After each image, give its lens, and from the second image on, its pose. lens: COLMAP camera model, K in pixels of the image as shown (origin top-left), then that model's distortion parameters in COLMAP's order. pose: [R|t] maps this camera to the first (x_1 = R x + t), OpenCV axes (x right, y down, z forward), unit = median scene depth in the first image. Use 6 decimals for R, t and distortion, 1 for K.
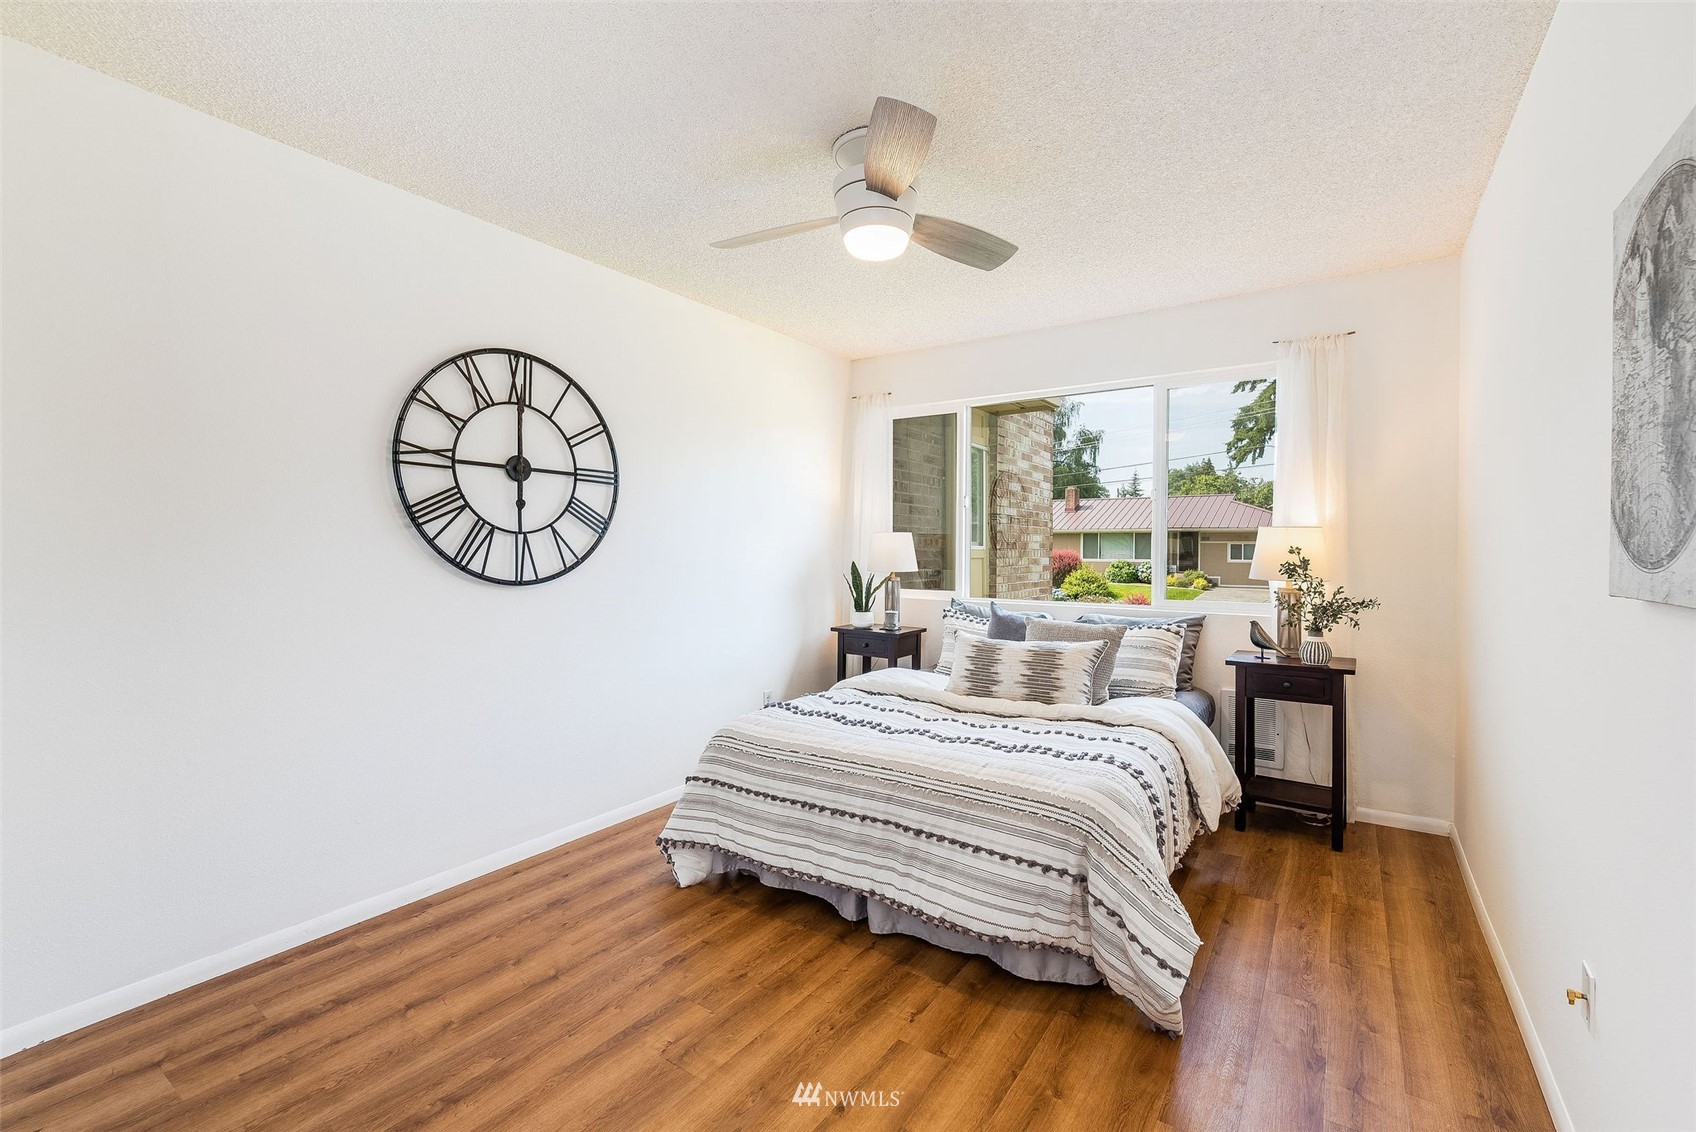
lens RADIAL K [[729.7, 0, 856.3], [0, 729.7, 556.7], [0, 0, 1]] dist [0.004376, 0.000248]
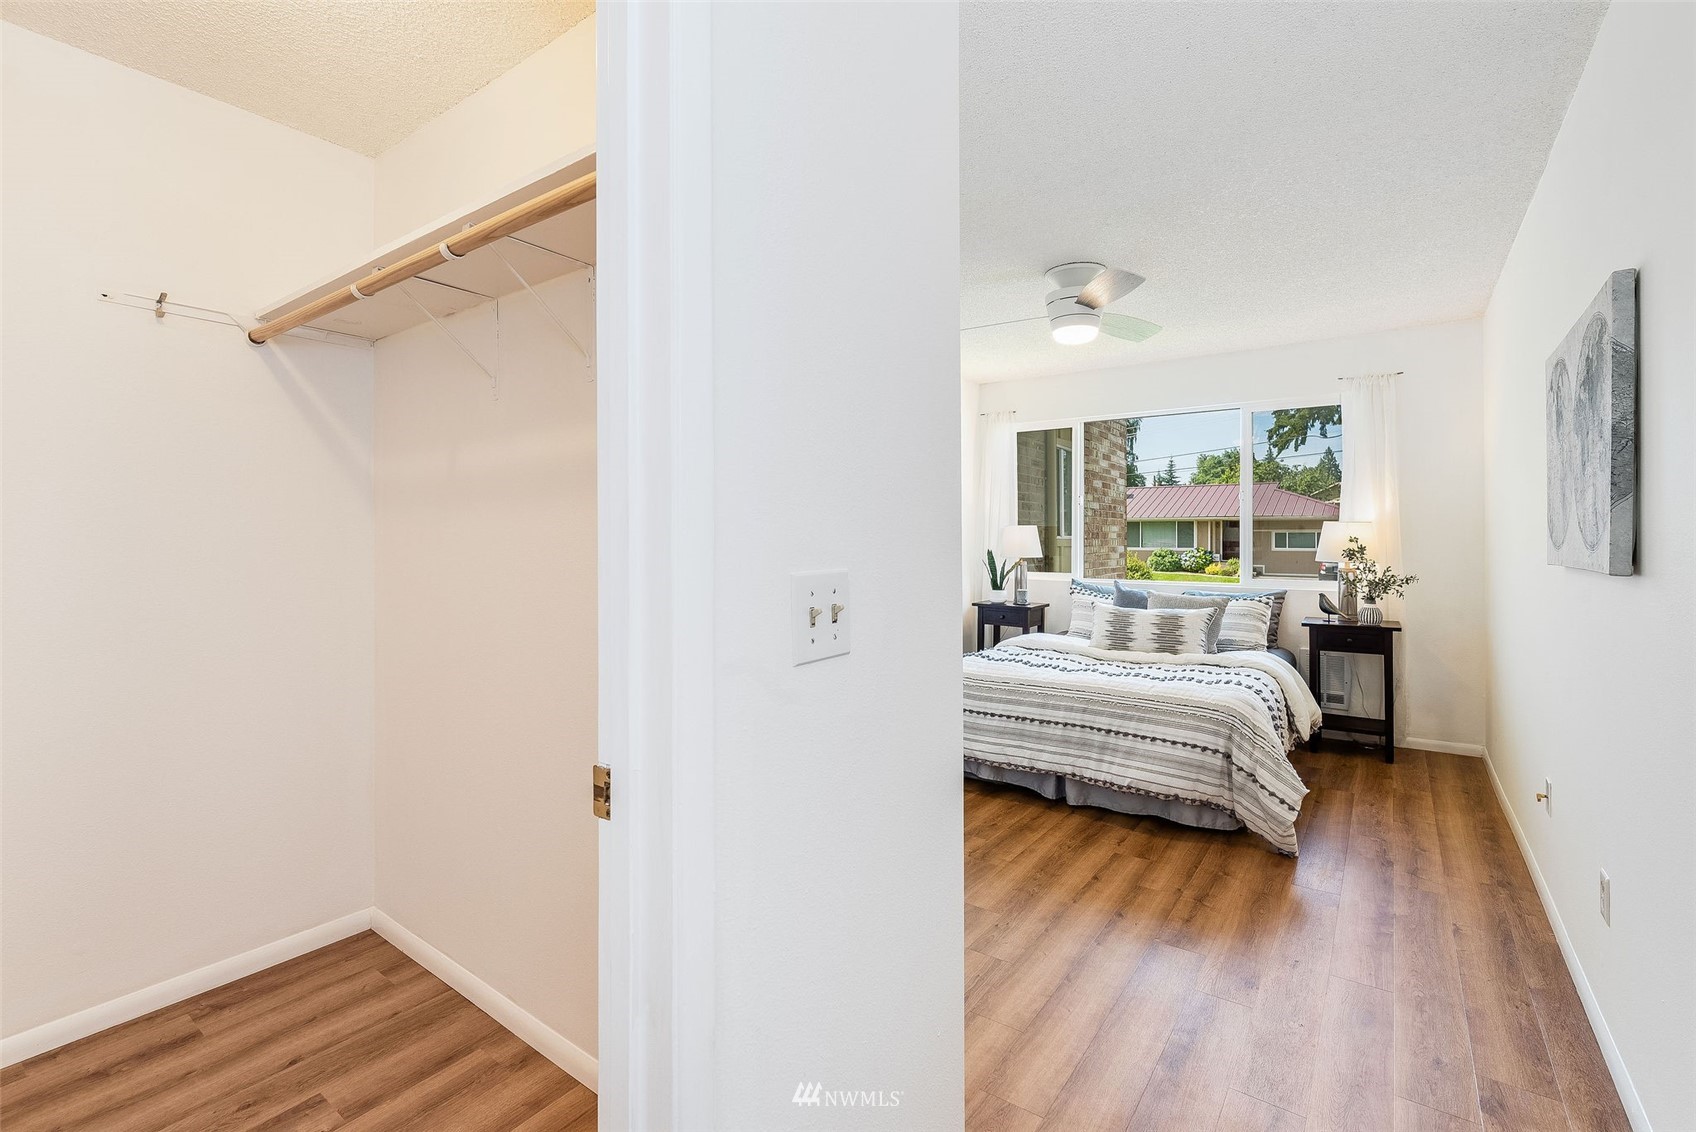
lens RADIAL K [[744.2, 0, 860.8], [0, 744.2, 534.7], [0, 0, 1]] dist [0.001529, 0.000260]
pose [[0.999565, -0.003247, -0.029313, -0.328649], [0.002792, 0.999875, -0.015548, 0.001276], [0.029360, 0.015460, 0.999449, -0.467054]]
